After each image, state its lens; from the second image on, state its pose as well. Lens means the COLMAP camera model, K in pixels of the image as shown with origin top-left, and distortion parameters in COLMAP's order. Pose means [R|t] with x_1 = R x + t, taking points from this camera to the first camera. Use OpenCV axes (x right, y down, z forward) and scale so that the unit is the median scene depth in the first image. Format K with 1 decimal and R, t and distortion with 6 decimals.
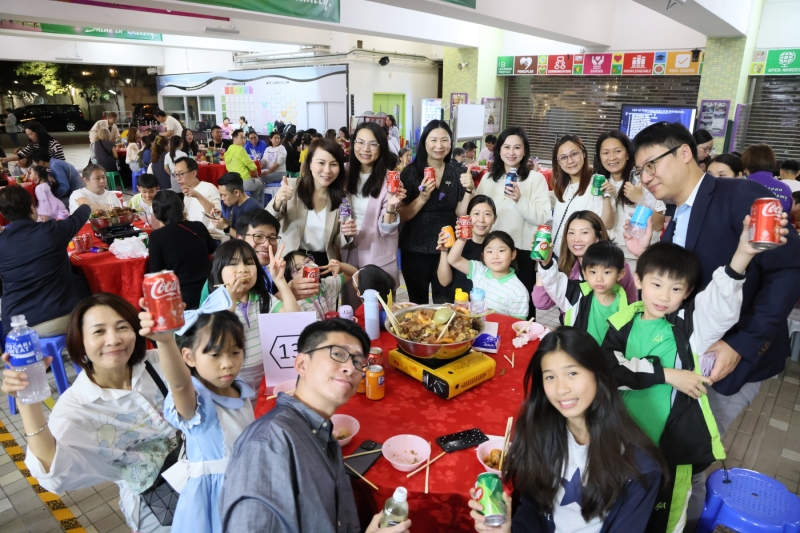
lens RADIAL K [[540.8, 0, 408.1], [0, 540.8, 264.5], [0, 0, 1]] dist [-0.098531, 0.066188]
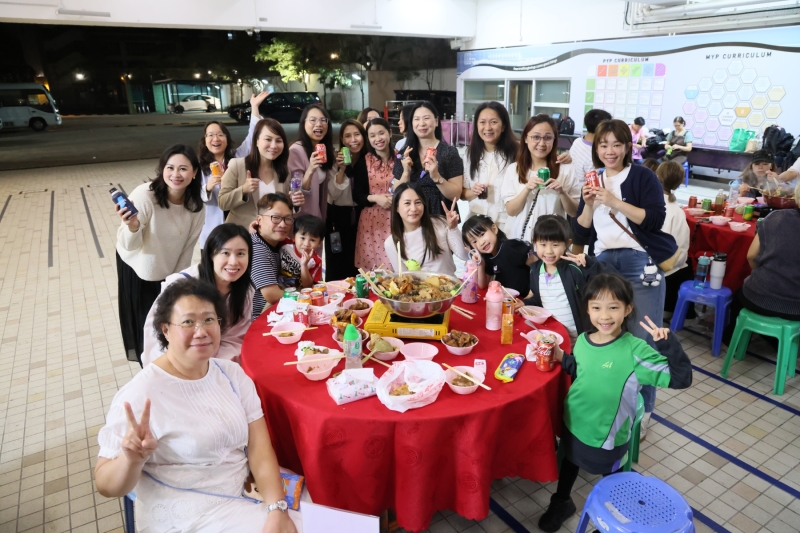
lens RADIAL K [[540.8, 0, 408.1], [0, 540.8, 264.5], [0, 0, 1]] dist [-0.098531, 0.066188]
pose [[0.954645, 0.076257, -0.287816, -0.323922], [-0.069617, 0.997019, 0.033252, -0.092427], [0.289494, -0.011707, 0.957108, 0.294439]]
